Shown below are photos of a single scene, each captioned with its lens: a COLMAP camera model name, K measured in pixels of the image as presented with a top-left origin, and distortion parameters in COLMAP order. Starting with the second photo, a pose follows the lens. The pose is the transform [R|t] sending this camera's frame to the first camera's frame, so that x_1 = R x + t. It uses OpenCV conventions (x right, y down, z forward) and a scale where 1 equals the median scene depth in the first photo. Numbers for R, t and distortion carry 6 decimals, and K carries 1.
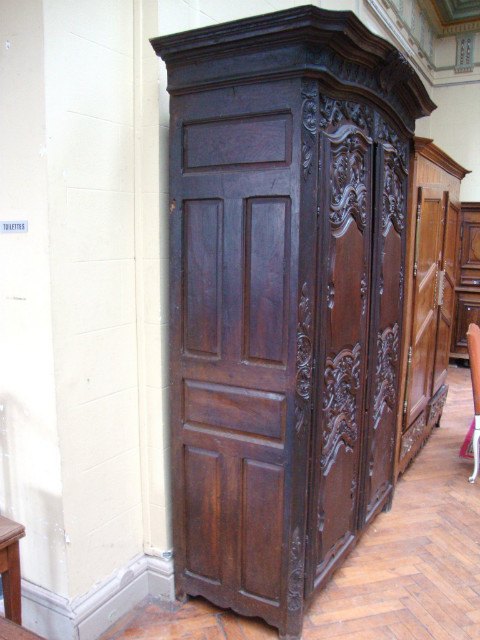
lens RADIAL K [[568.8, 0, 239.9], [0, 568.8, 320.5], [0, 0, 1]] dist [-0.178615, 0.142734]
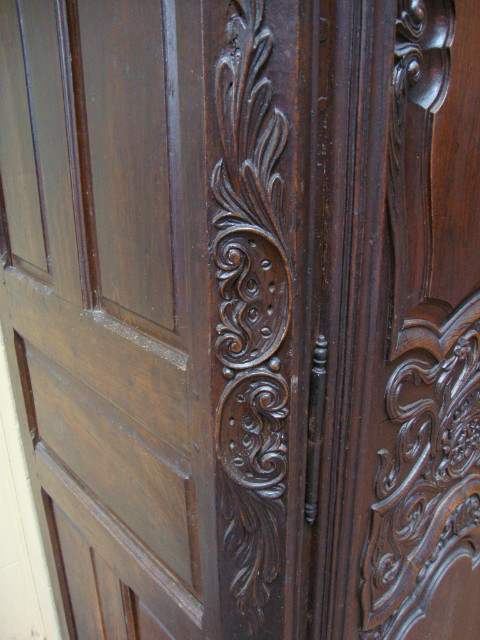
lens RADIAL K [[568.8, 0, 239.5], [0, 568.8, 321.9], [0, 0, 1]] dist [-0.178615, 0.142734]
pose [[0.943602, 0.091084, -0.318307, 0.166944], [-0.026085, 0.978877, 0.202781, 0.018294], [0.330053, -0.183042, 0.926046, 0.761401]]
